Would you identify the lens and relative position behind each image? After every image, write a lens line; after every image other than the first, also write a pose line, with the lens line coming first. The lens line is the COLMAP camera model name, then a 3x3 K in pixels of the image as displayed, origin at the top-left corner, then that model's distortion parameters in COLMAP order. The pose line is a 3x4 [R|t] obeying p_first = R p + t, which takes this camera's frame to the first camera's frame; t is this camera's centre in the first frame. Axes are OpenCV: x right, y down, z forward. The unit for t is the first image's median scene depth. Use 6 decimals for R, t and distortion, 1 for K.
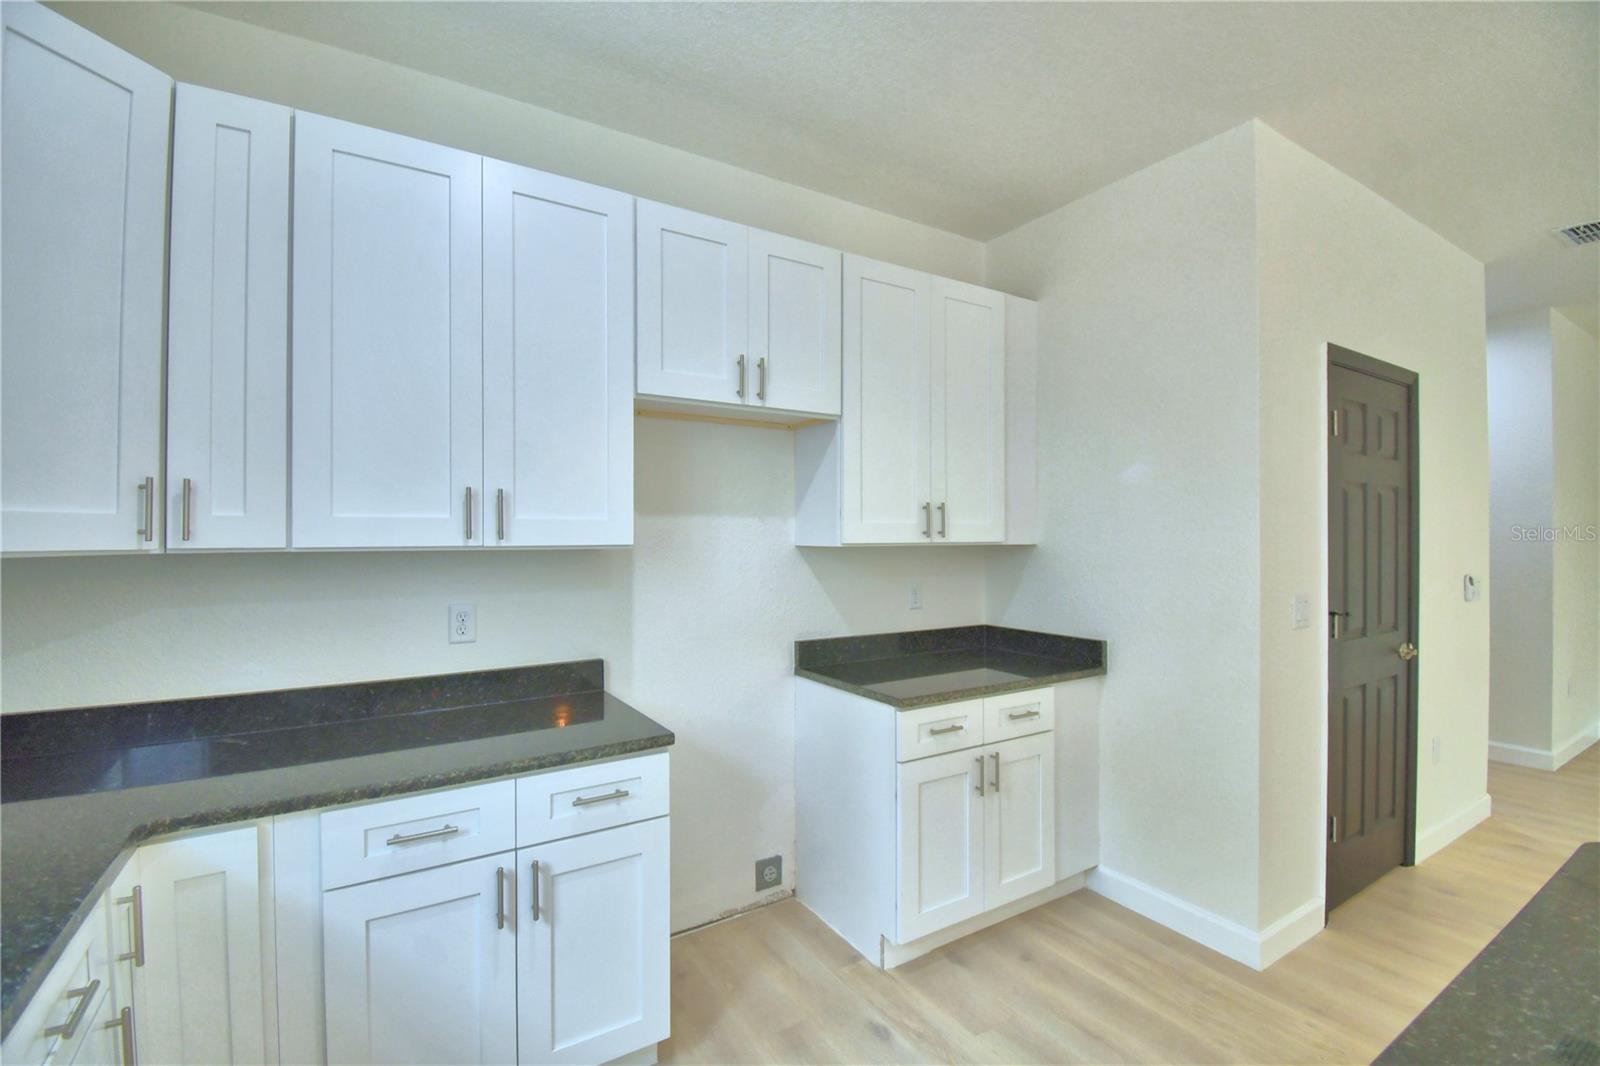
lens RADIAL K [[702.5, 0, 795.2], [0, 702.5, 531.9], [0, 0, 1]] dist [0.025520, -0.028842]
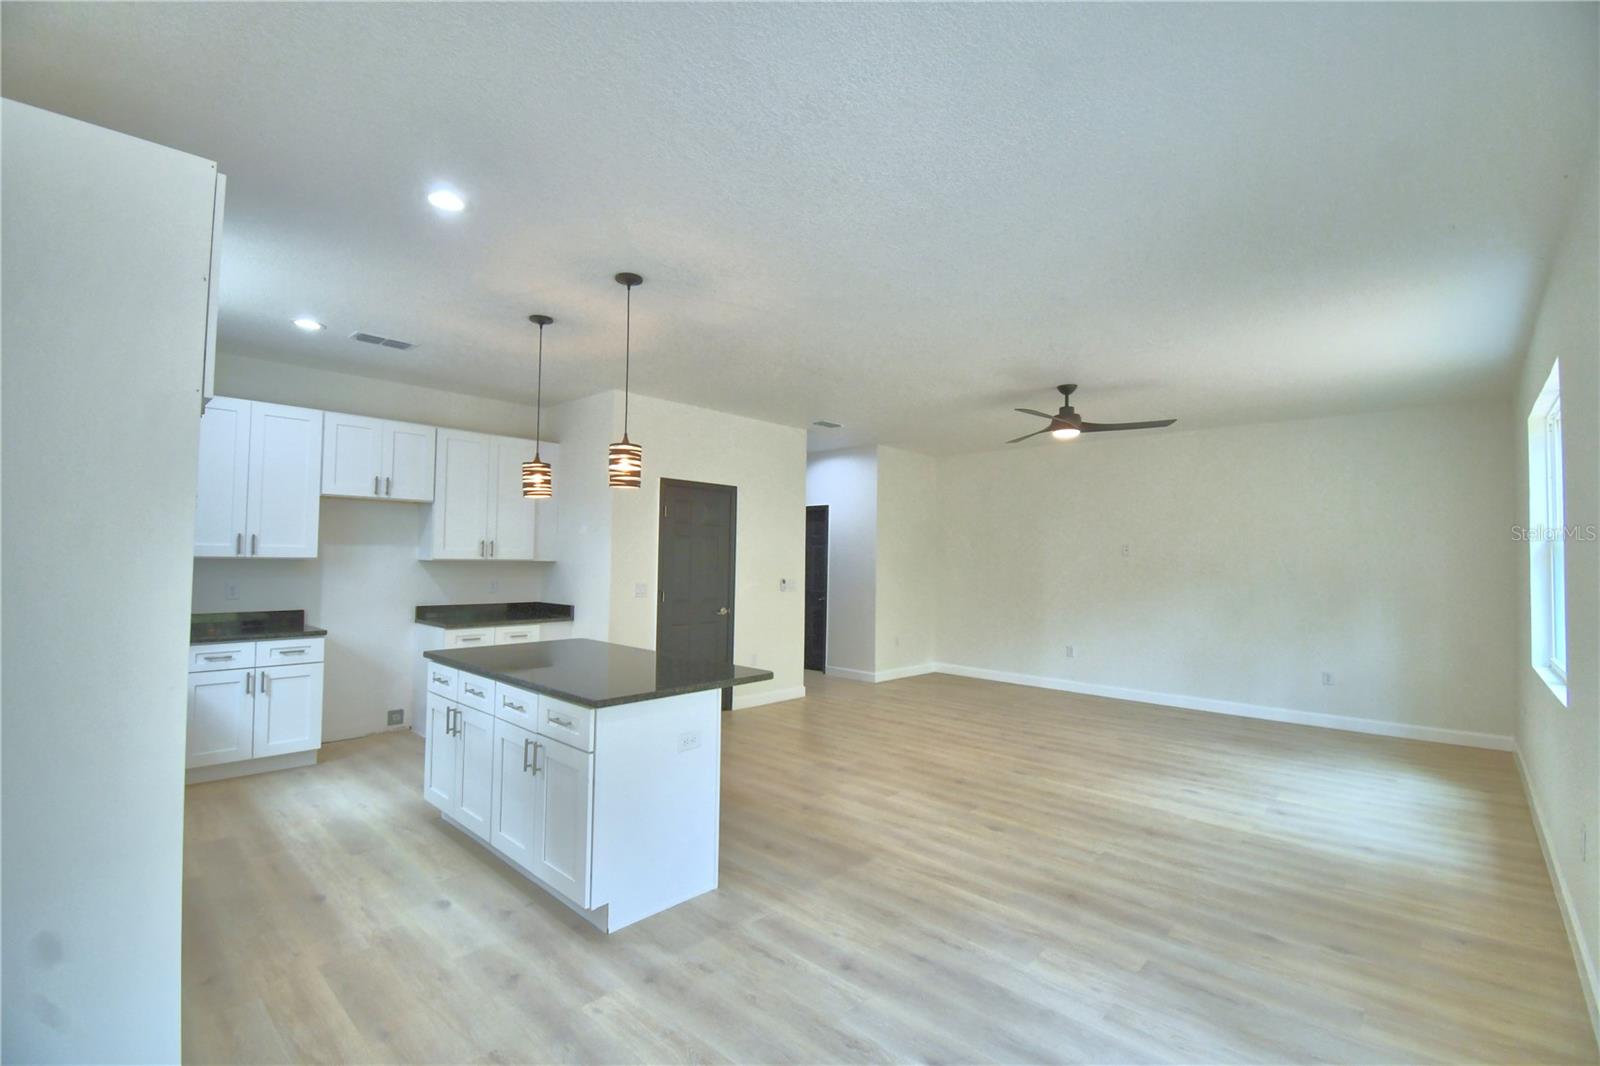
lens RADIAL K [[699.8, 0, 783.7], [0, 699.8, 529.8], [0, 0, 1]] dist [0.029569, -0.029718]
pose [[0.968982, 0.024961, 0.245869, 0.722847], [-0.016857, 0.999245, -0.035013, -0.019340], [-0.246557, 0.029783, 0.968671, -1.730985]]
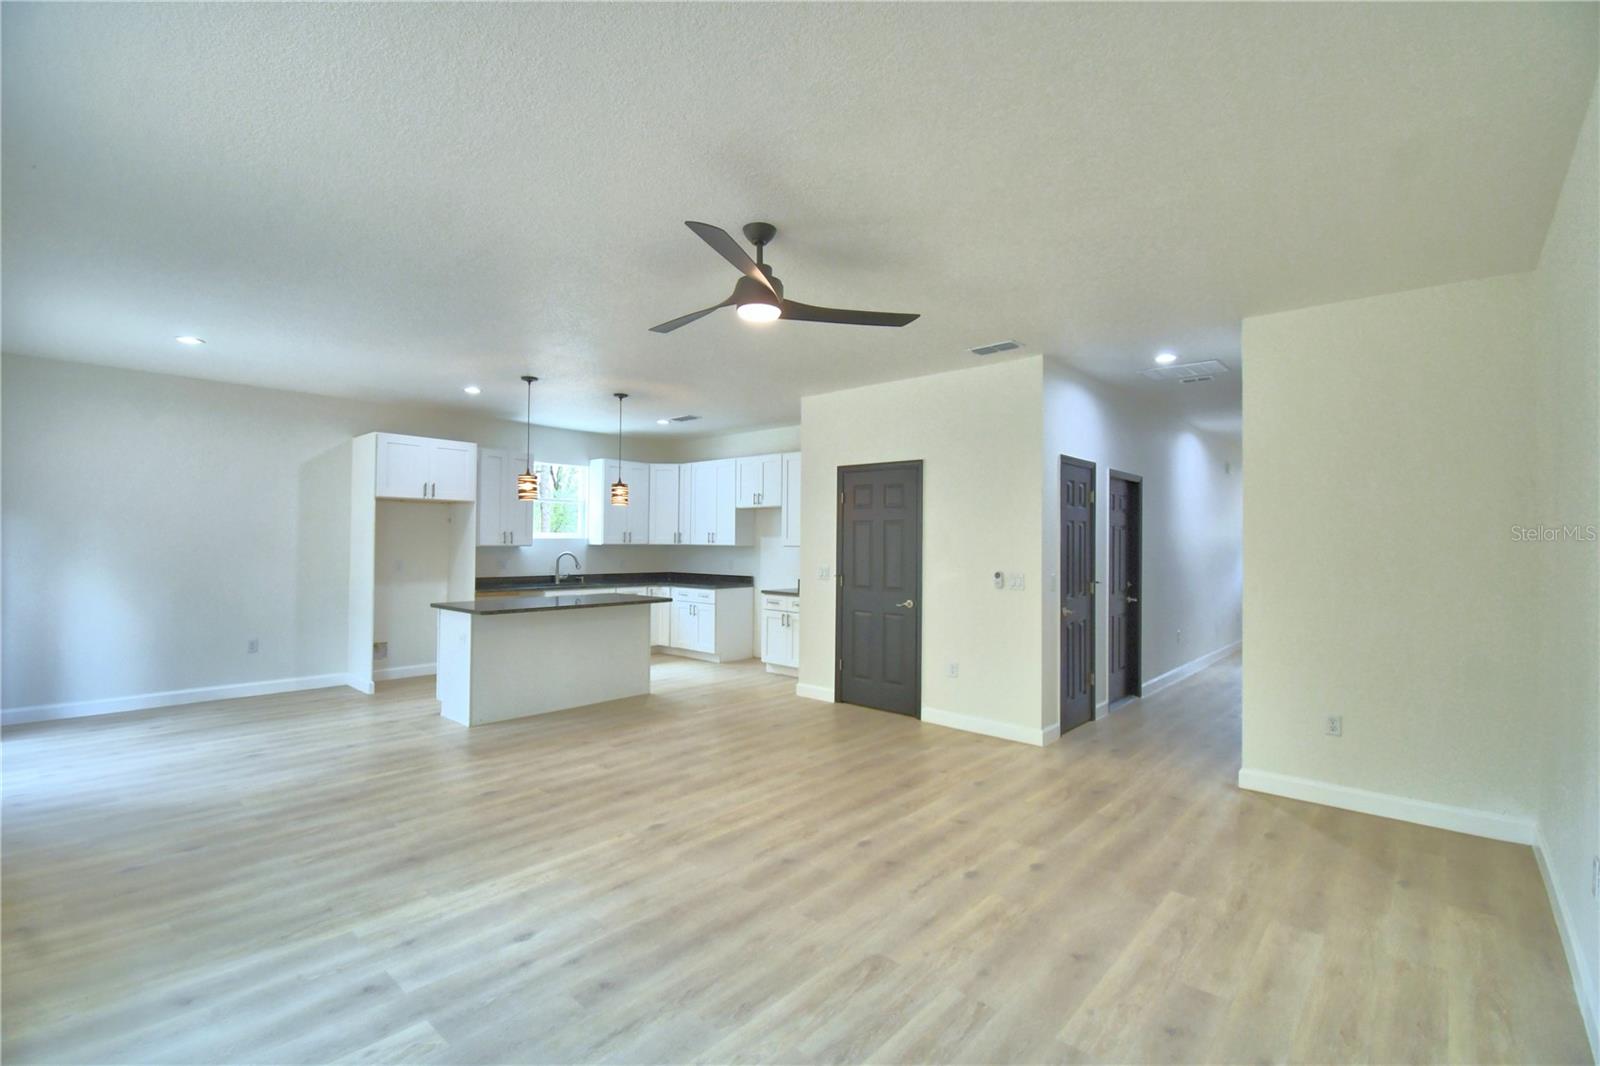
lens RADIAL K [[702.5, 0, 795.2], [0, 702.5, 531.9], [0, 0, 1]] dist [0.025520, -0.028842]
pose [[0.275798, -0.011774, -0.961143, 3.855750], [-0.006530, 0.999879, -0.014122, -0.003656], [0.961193, 0.010171, 0.275688, 0.221750]]
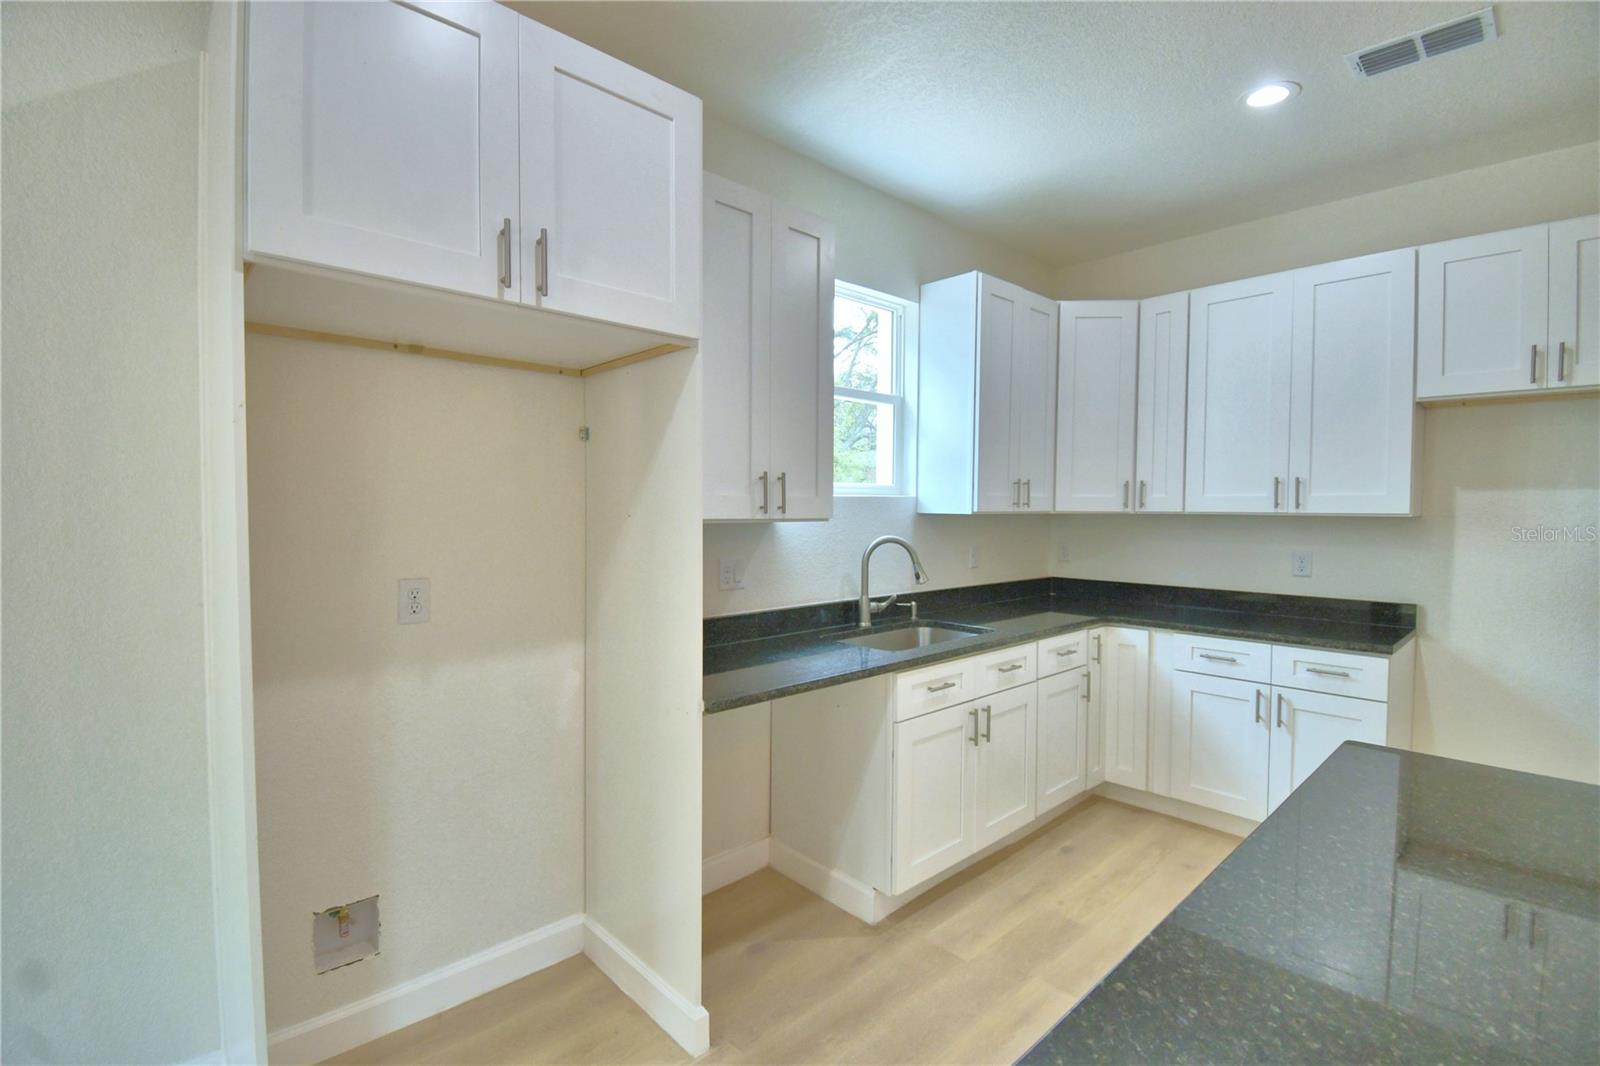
lens RADIAL K [[736.1, 0, 793.7], [0, 736.1, 521.6], [0, 0, 1]] dist [0.000560, -0.000388]
pose [[0.189944, 0.021598, -0.981557, 0.932255], [-0.001795, 0.999764, 0.021651, 0.005604], [0.981793, -0.002351, 0.189938, -0.408508]]
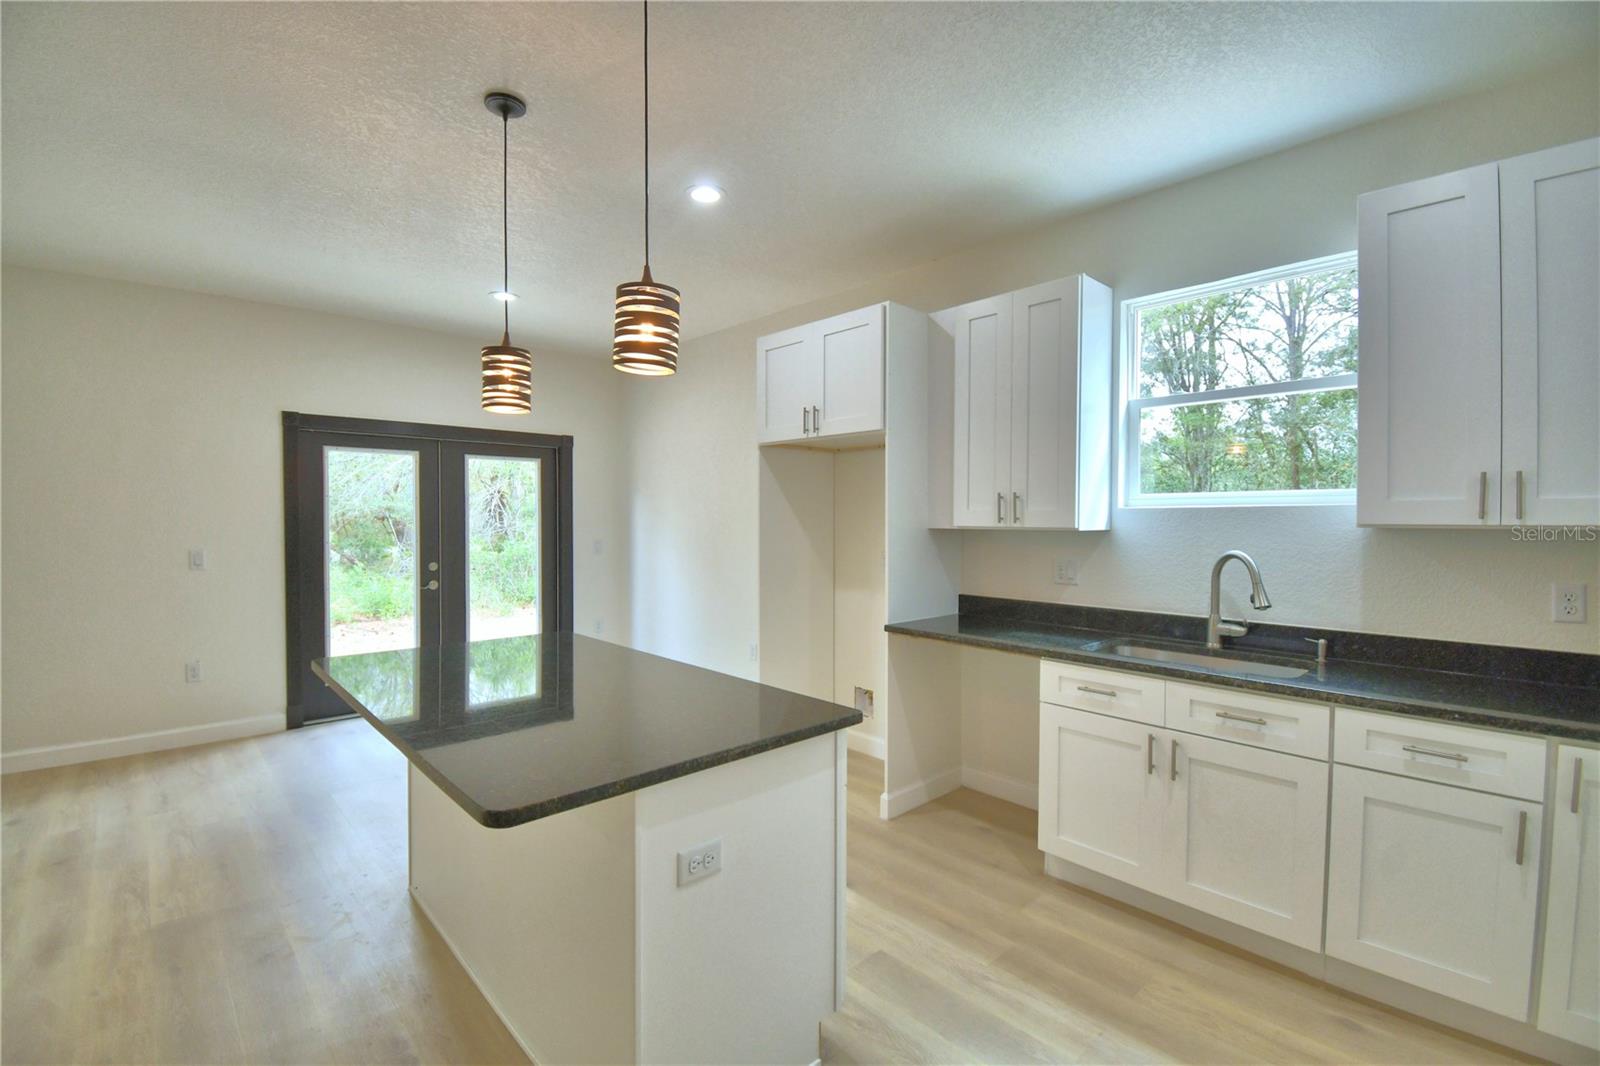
lens RADIAL K [[699.8, 0, 783.7], [0, 699.8, 529.8], [0, 0, 1]] dist [0.029569, -0.029718]
pose [[-0.984400, 0.000955, -0.175941, 0.525146], [-0.001621, 0.999894, 0.014497, 0.010469], [0.175936, 0.014556, -0.984294, 1.184252]]
